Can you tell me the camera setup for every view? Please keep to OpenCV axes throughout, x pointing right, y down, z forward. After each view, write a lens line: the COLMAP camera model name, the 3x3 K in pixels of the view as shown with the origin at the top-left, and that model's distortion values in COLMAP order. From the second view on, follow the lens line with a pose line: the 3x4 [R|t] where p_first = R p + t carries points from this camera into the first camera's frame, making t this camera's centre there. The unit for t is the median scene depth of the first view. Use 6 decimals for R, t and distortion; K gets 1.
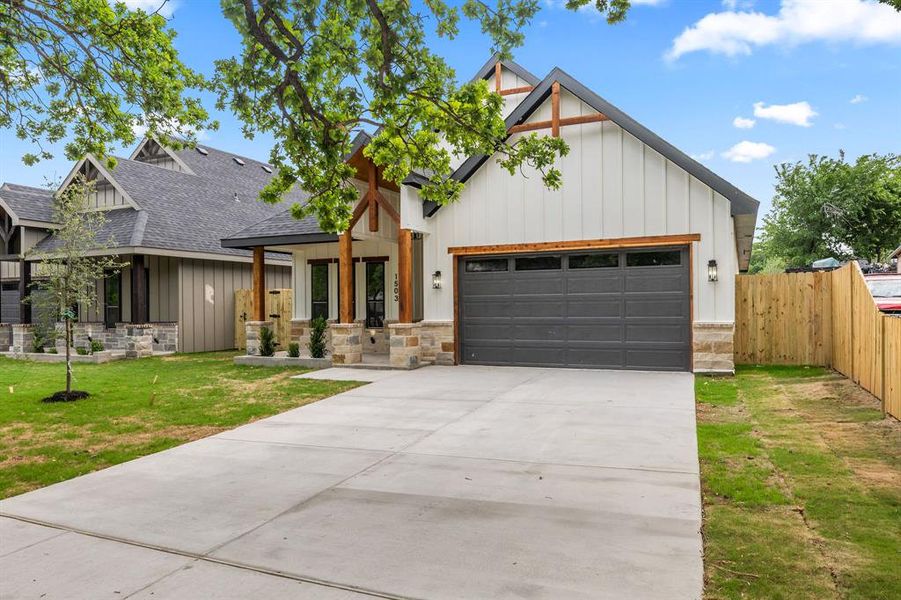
lens RADIAL K [[625.5, 0, 450.5], [0, 625.5, 300.0], [0, 0, 1]] dist [0.009046, 0.000762]
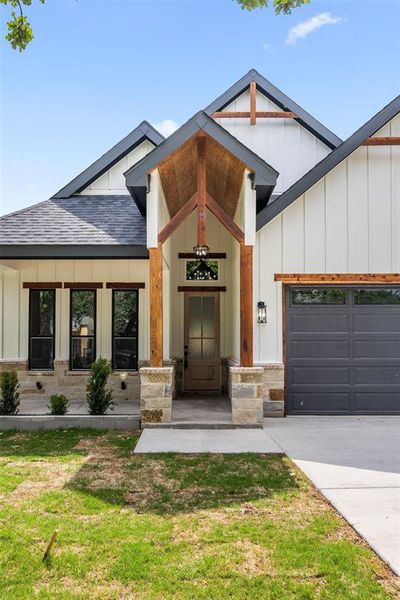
lens RADIAL K [[527.2, 0, 198.9], [0, 527.2, 320.0], [0, 0, 1]] dist [0.007406, -0.003302]
pose [[0.910330, 0.022050, 0.413296, -0.387456], [-0.010243, 0.999474, -0.030764, -0.000434], [-0.413757, 0.023773, 0.910077, 0.410992]]
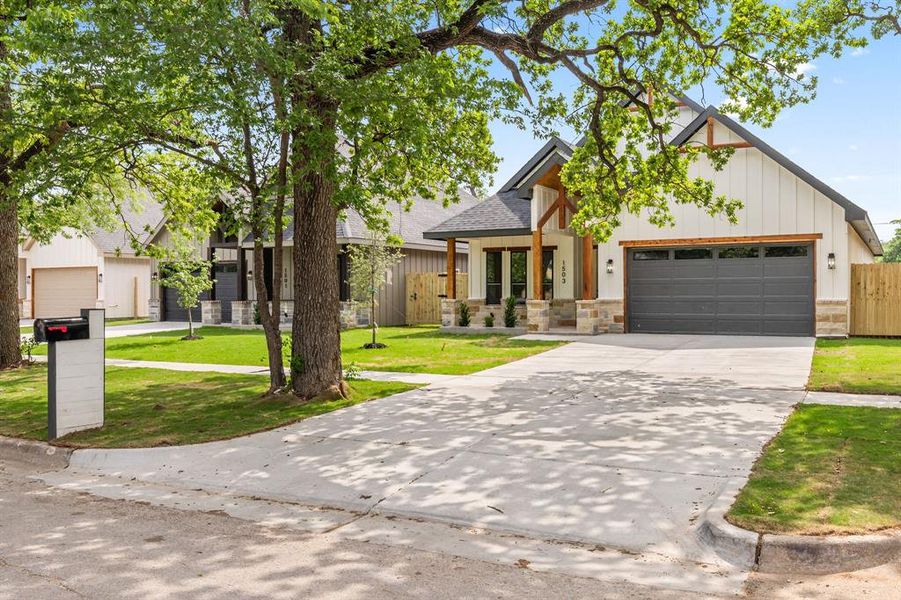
lens RADIAL K [[791.6, 0, 448.6], [0, 791.6, 294.4], [0, 0, 1]] dist [0.007406, -0.003302]
pose [[0.996475, 0.006350, -0.083655, -0.216319], [-0.005326, 0.999908, 0.012453, 0.006477], [0.083726, -0.011964, 0.996417, -0.642624]]
